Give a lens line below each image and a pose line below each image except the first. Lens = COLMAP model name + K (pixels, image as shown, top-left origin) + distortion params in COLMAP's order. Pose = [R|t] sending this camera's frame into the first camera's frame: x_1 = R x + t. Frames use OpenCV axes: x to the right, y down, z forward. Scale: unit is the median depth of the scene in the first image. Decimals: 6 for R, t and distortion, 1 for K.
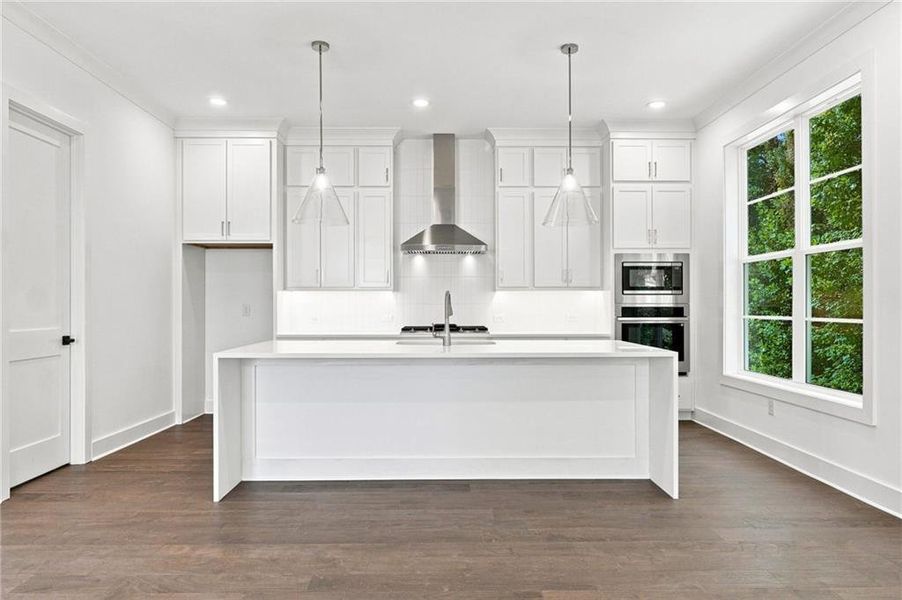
lens RADIAL K [[588.6, 0, 451.0], [0, 588.6, 300.0], [0, 0, 1]] dist [0.002374, -0.044246]
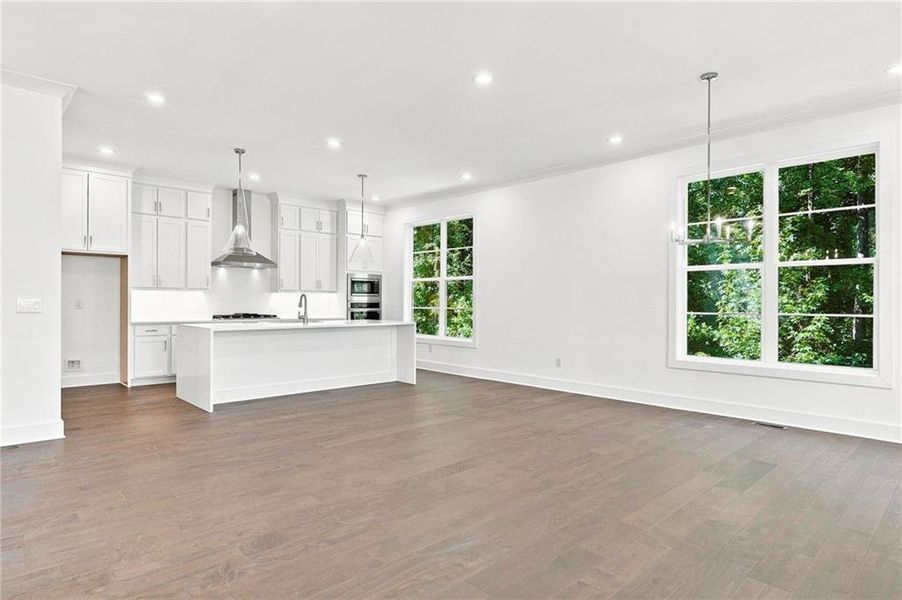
lens RADIAL K [[467.5, 0, 451.0], [0, 467.5, 300.0], [0, 0, 1]] dist [0.000023, 0.000309]
pose [[0.746213, 0.007564, 0.665664, -0.440880], [-0.012230, 0.999922, 0.002348, -0.003659], [-0.665595, -0.009893, 0.746248, -0.285514]]
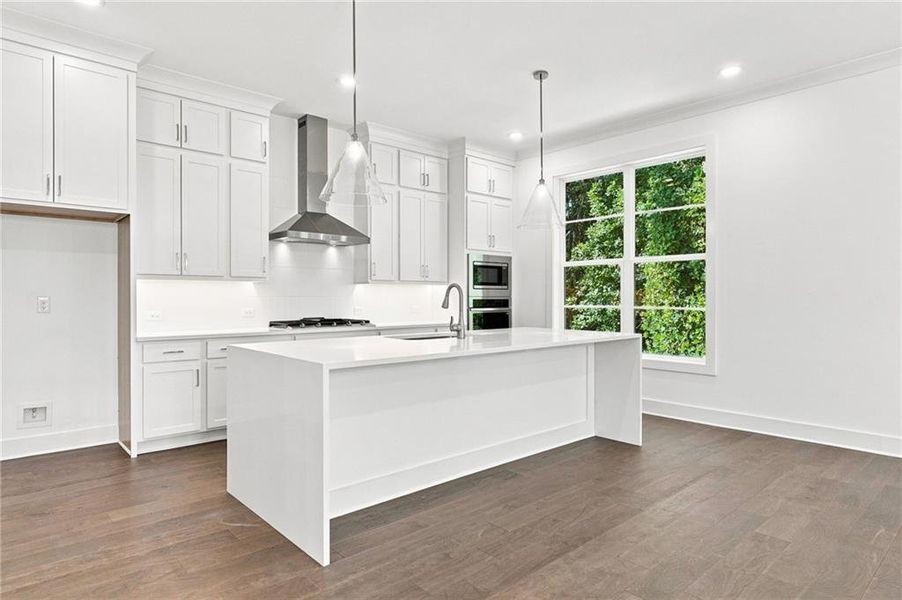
lens RADIAL K [[511.9, 0, 474.6], [0, 511.9, 295.6], [0, 0, 1]] dist [-0.000915, -0.000117]
pose [[0.759173, 0.002991, 0.650882, -0.372674], [-0.005171, 0.999986, 0.001437, 0.002923], [-0.650868, -0.004457, 0.759178, 0.219701]]
